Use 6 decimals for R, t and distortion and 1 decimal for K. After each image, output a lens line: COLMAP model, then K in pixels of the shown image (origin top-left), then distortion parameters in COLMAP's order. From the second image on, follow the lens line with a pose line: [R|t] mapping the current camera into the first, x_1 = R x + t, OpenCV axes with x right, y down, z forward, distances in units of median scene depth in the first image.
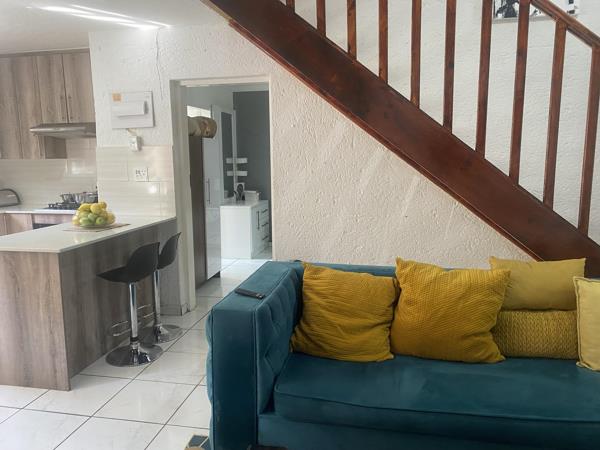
lens RADIAL K [[453.3, 0, 295.8], [0, 453.3, 224.5], [0, 0, 1]] dist [0.048296, -0.056281]
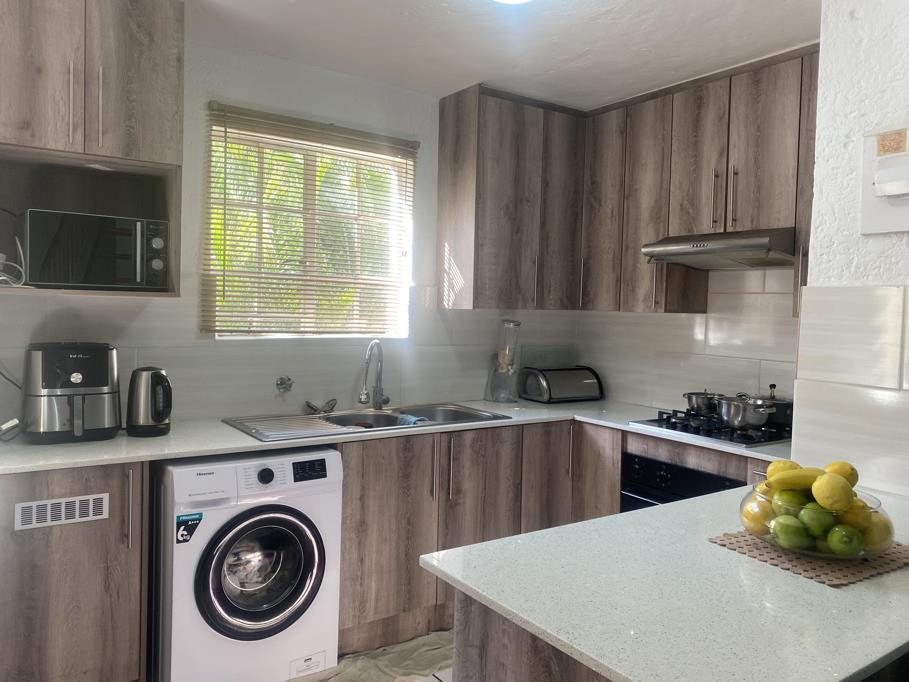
lens RADIAL K [[686.7, 0, 448.1], [0, 686.7, 340.3], [0, 0, 1]] dist [0.048296, -0.056281]
pose [[0.717183, 0.064107, -0.693930, -0.390501], [-0.134804, 0.989714, -0.047890, -0.095800], [0.683722, 0.127890, 0.718449, 0.636663]]
